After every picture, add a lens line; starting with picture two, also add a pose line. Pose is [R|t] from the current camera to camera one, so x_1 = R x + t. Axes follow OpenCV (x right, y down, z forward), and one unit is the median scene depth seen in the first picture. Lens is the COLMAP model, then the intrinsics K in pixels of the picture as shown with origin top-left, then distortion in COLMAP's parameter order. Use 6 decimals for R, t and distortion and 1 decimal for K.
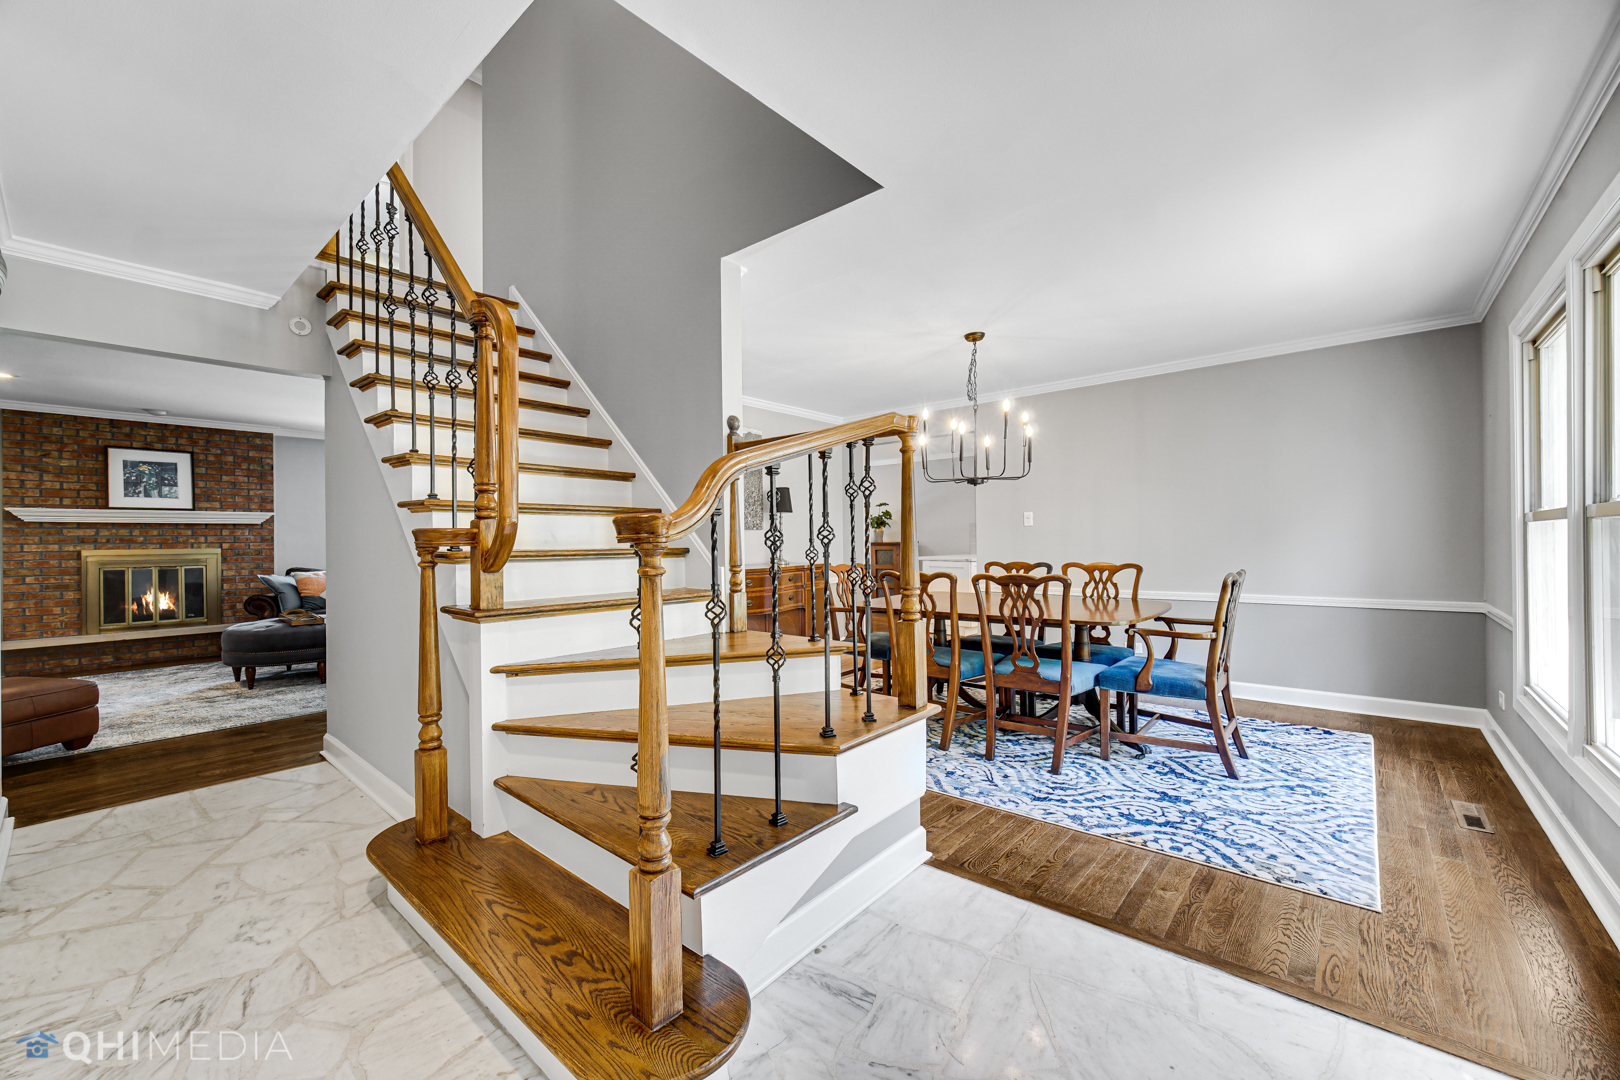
lens RADIAL K [[641.2, 0, 801.5], [0, 641.2, 539.9], [0, 0, 1]] dist [-0.011300, 0.004032]
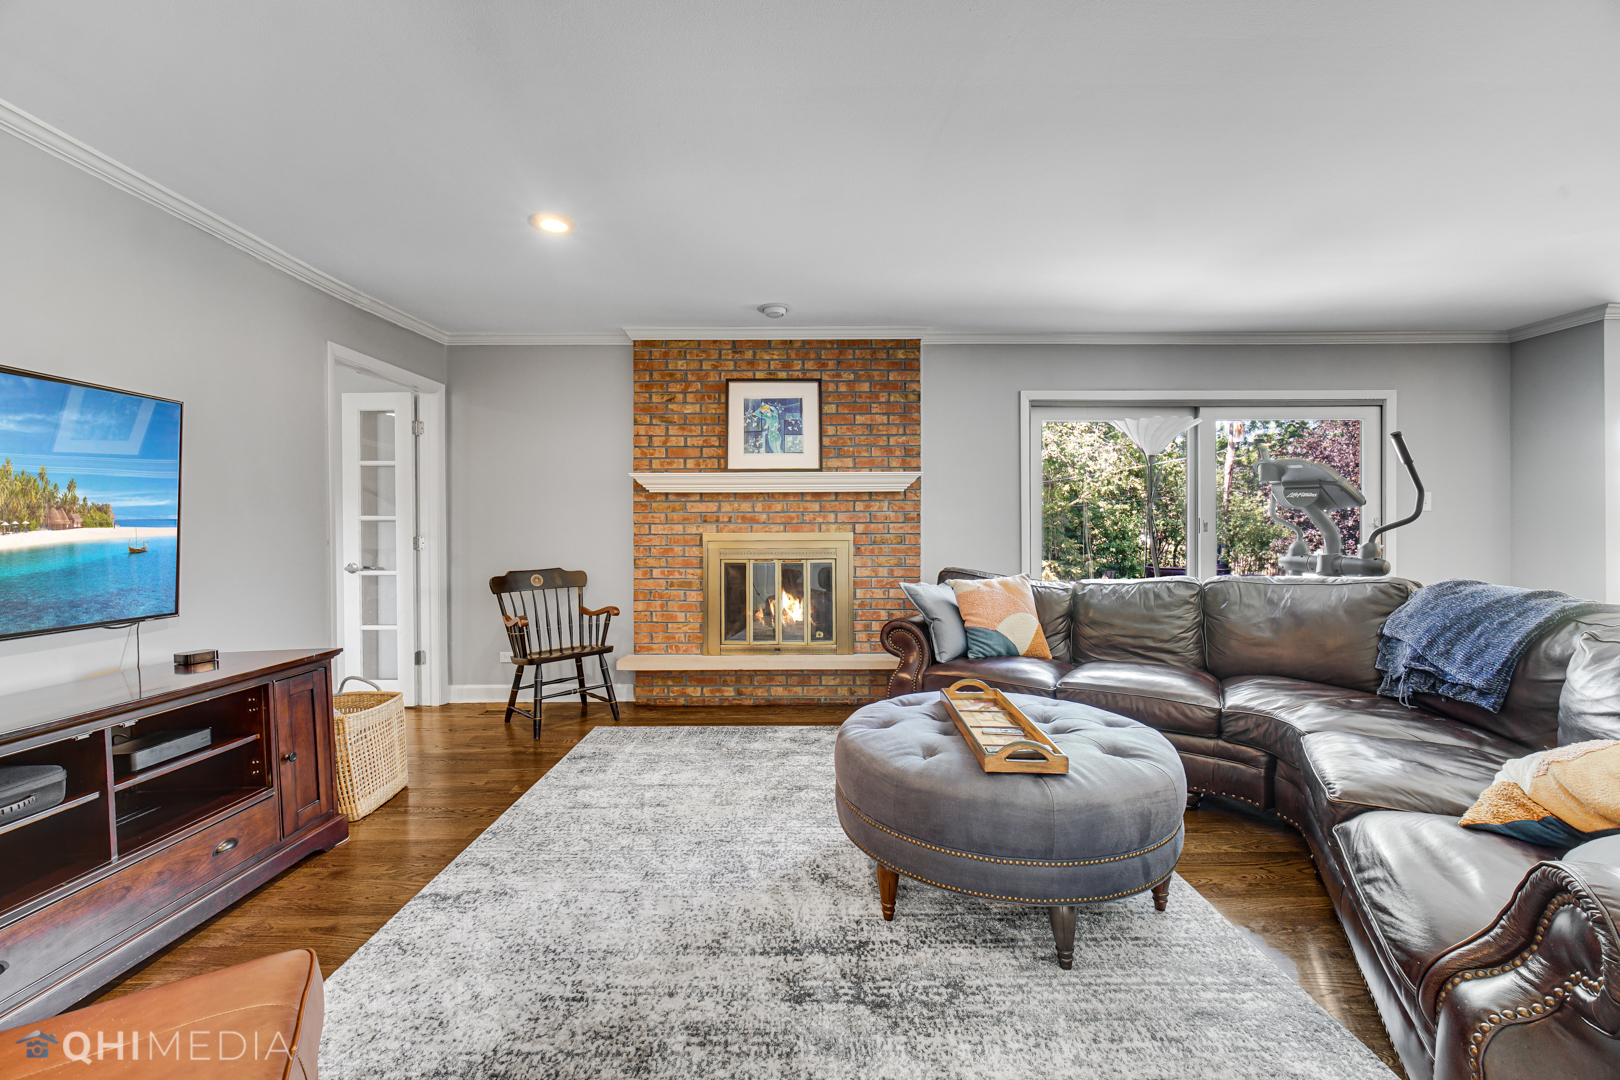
lens RADIAL K [[641.2, 0, 801.5], [0, 641.2, 539.9], [0, 0, 1]] dist [-0.011300, 0.004032]
pose [[0.651973, 0.013800, -0.758117, -0.508524], [-0.002714, 0.999870, 0.015867, 0.012045], [0.758237, -0.008287, 0.651926, 0.598607]]
